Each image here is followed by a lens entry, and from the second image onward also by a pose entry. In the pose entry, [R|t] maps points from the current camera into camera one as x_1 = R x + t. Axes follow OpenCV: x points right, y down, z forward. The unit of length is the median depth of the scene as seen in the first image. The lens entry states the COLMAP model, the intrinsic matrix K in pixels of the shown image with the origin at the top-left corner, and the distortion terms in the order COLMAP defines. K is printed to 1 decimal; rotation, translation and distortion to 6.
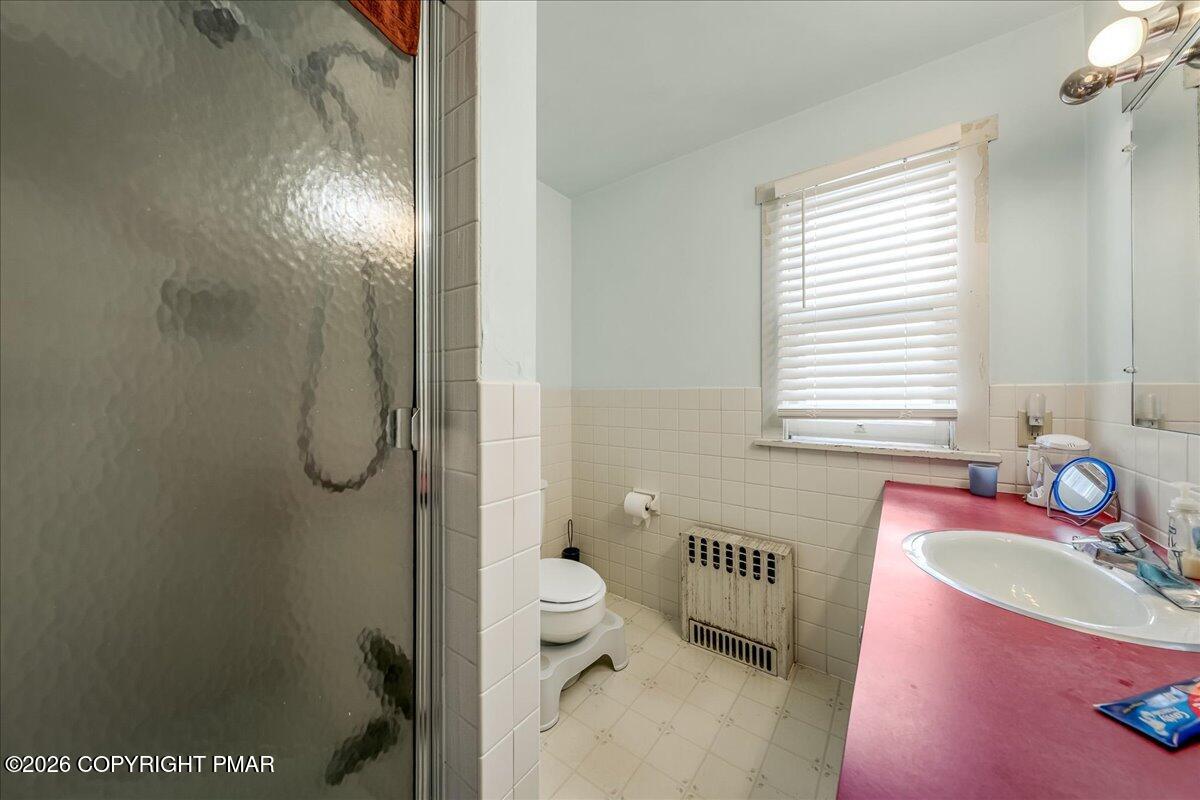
lens RADIAL K [[407.7, 0, 598.0], [0, 407.7, 394.9], [0, 0, 1]] dist [-0.000436, -0.000195]
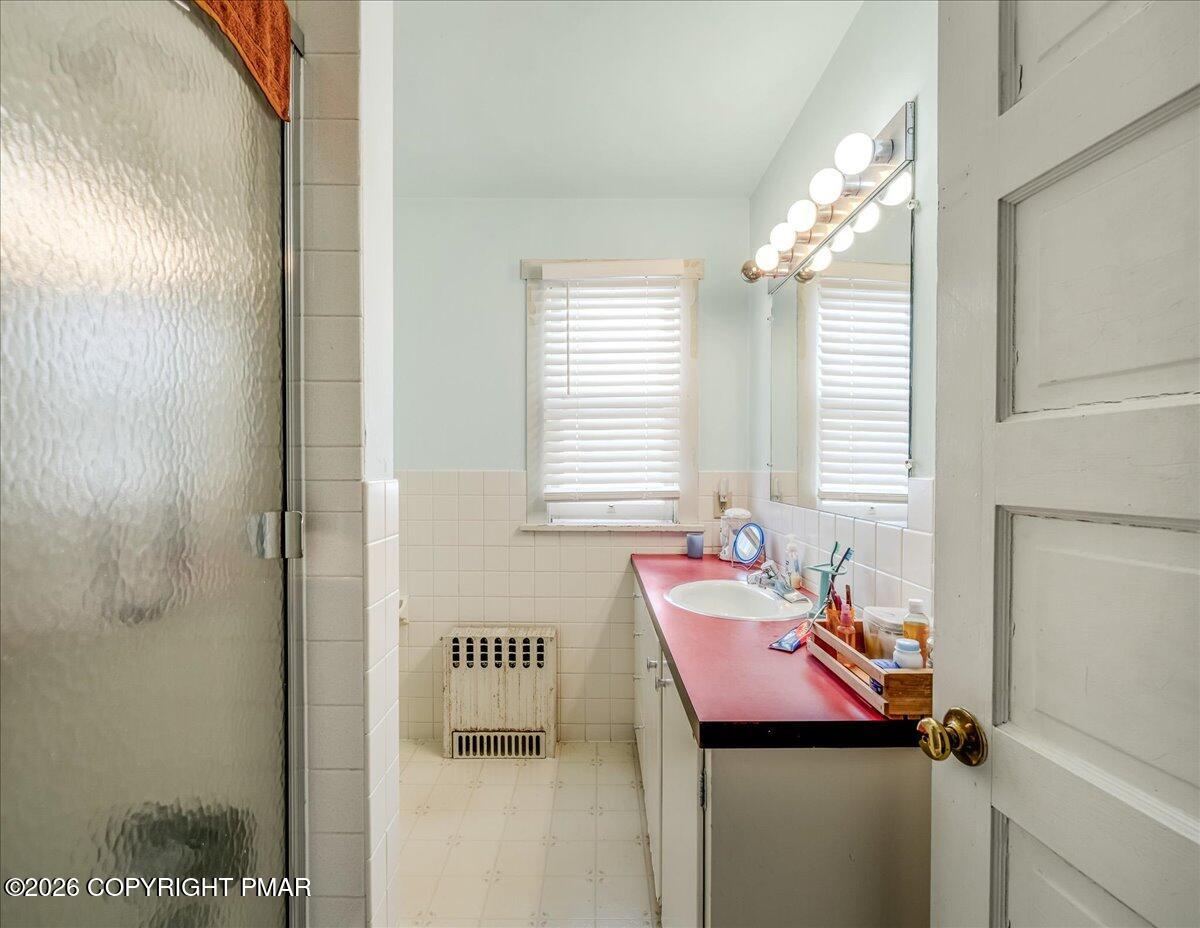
lens RADIAL K [[561.6, 0, 599.2], [0, 561.6, 475.4], [0, 0, 1]] dist [0.001773, -0.000074]
pose [[0.799523, -0.006824, 0.600597, -0.282132], [-0.002545, 0.999888, 0.014749, -0.029705], [-0.600631, -0.013321, 0.799416, -0.180557]]
